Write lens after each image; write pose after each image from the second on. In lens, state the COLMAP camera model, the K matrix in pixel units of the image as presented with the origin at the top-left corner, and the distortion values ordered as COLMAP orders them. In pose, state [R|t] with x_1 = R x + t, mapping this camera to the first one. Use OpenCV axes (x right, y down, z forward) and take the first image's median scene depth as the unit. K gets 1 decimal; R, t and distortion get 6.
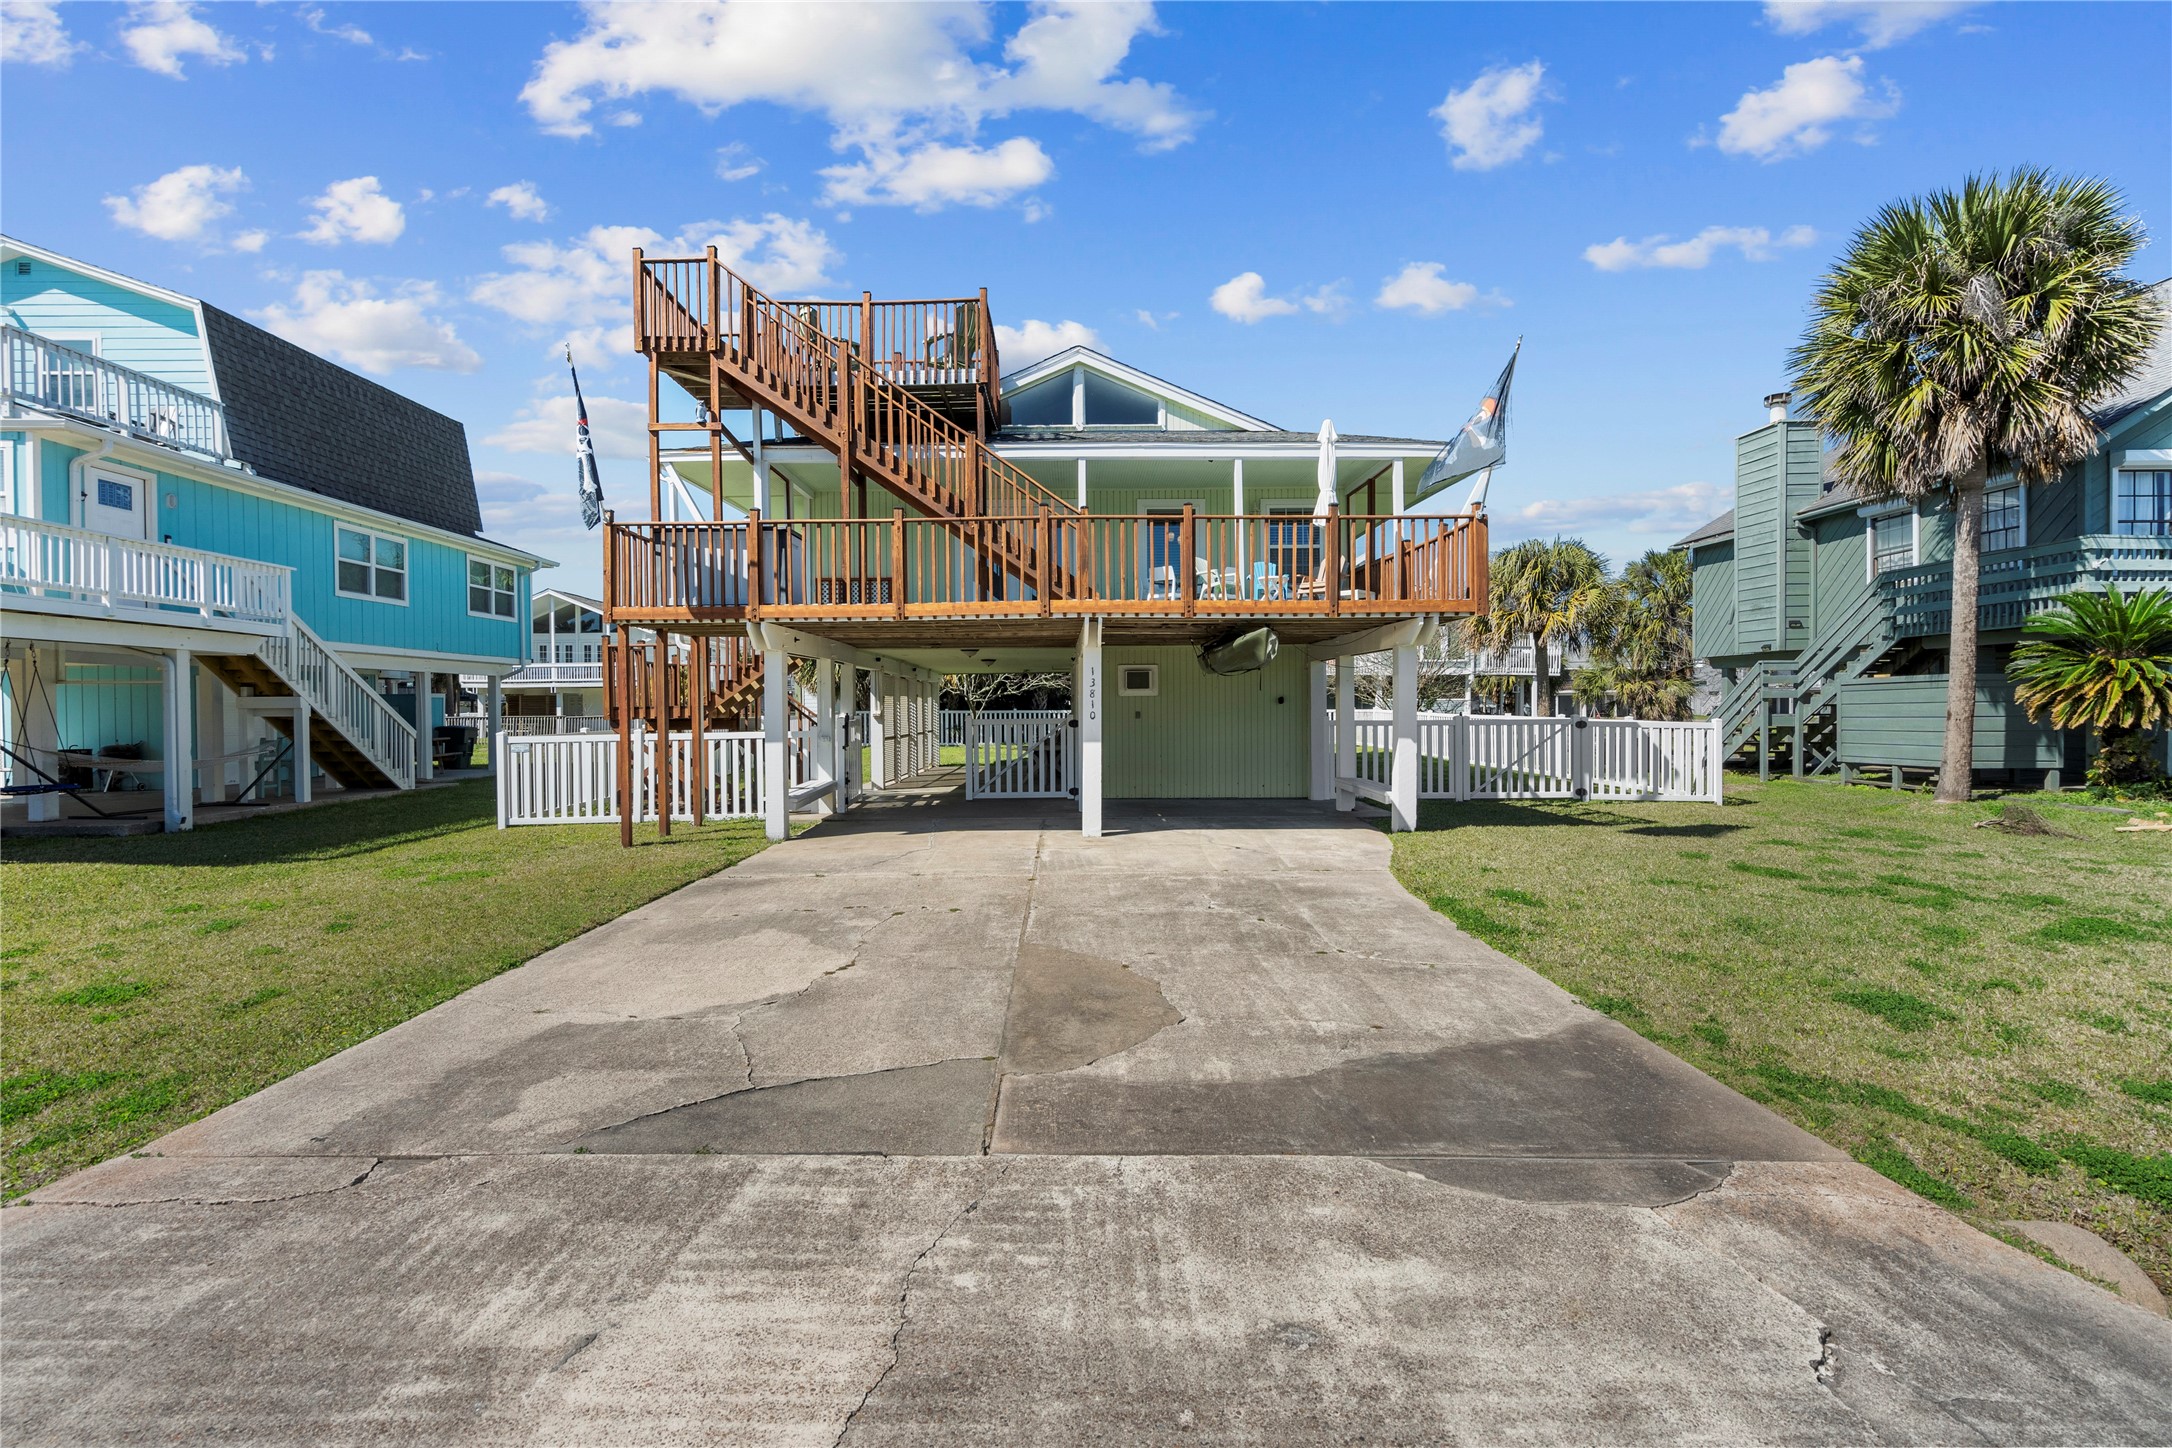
lens RADIAL K [[1005.9, 0, 1086.3], [0, 1005.9, 717.4], [0, 0, 1]] dist [-0.000775, 0.002025]
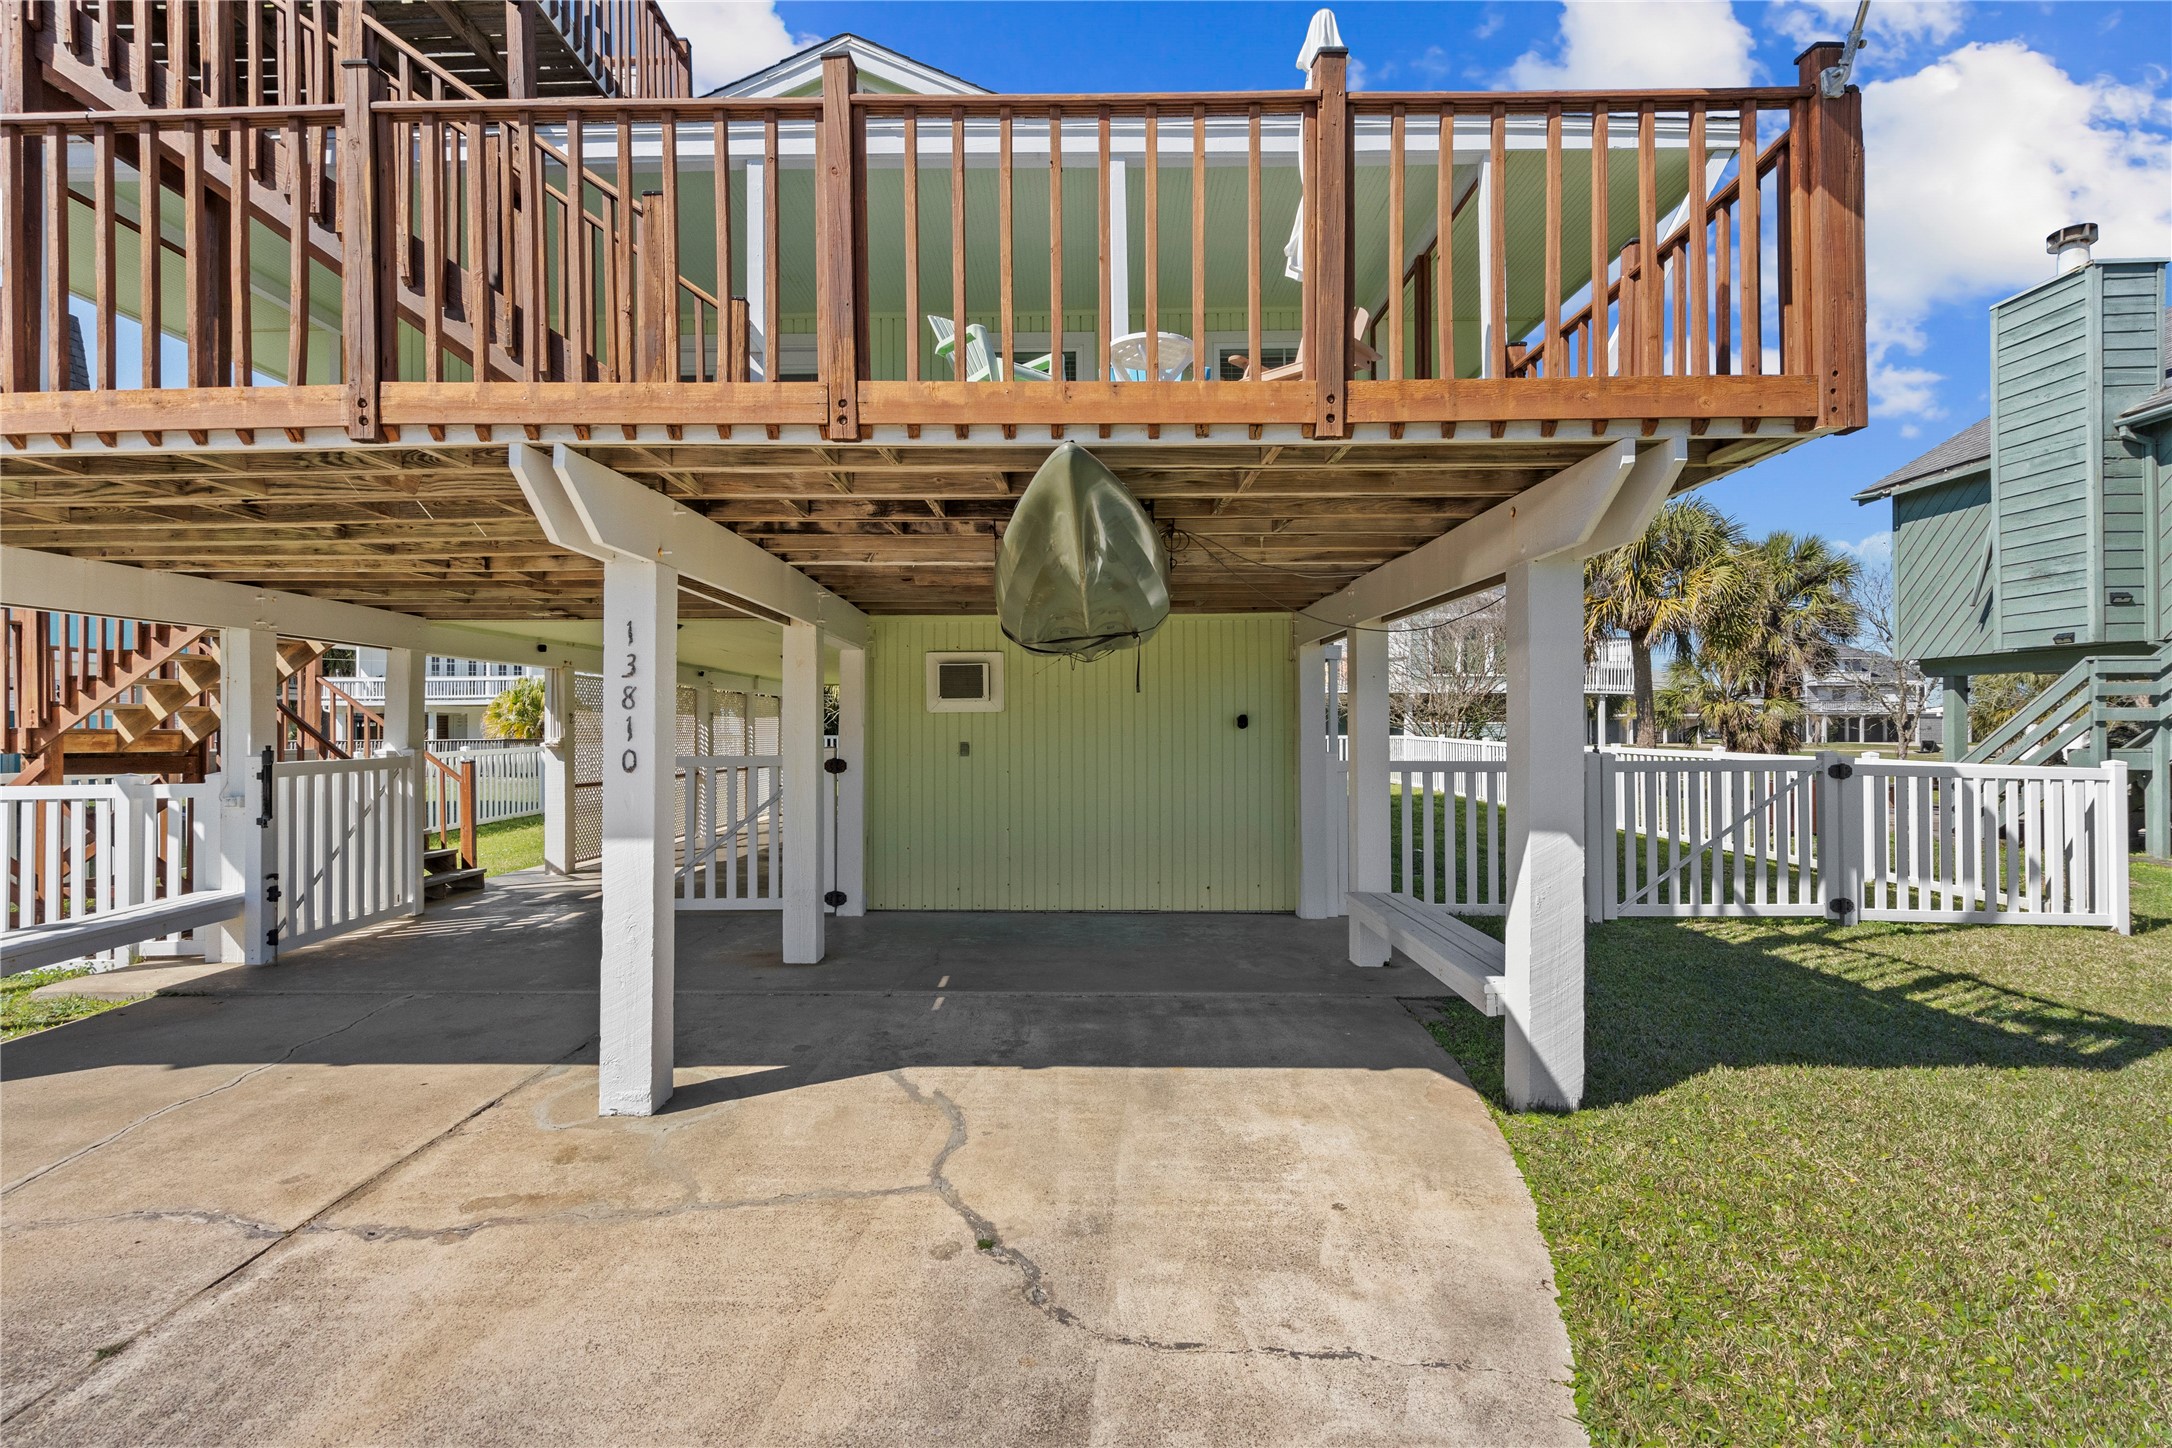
lens RADIAL K [[1005.9, 0, 1079.5], [0, 1005.9, 730.3], [0, 0, 1]] dist [-0.000775, 0.002025]
pose [[0.999691, 0.003222, -0.024660, 0.097091], [-0.003487, 0.999937, -0.010703, -0.005173], [0.024624, 0.010786, 0.999639, 0.383187]]
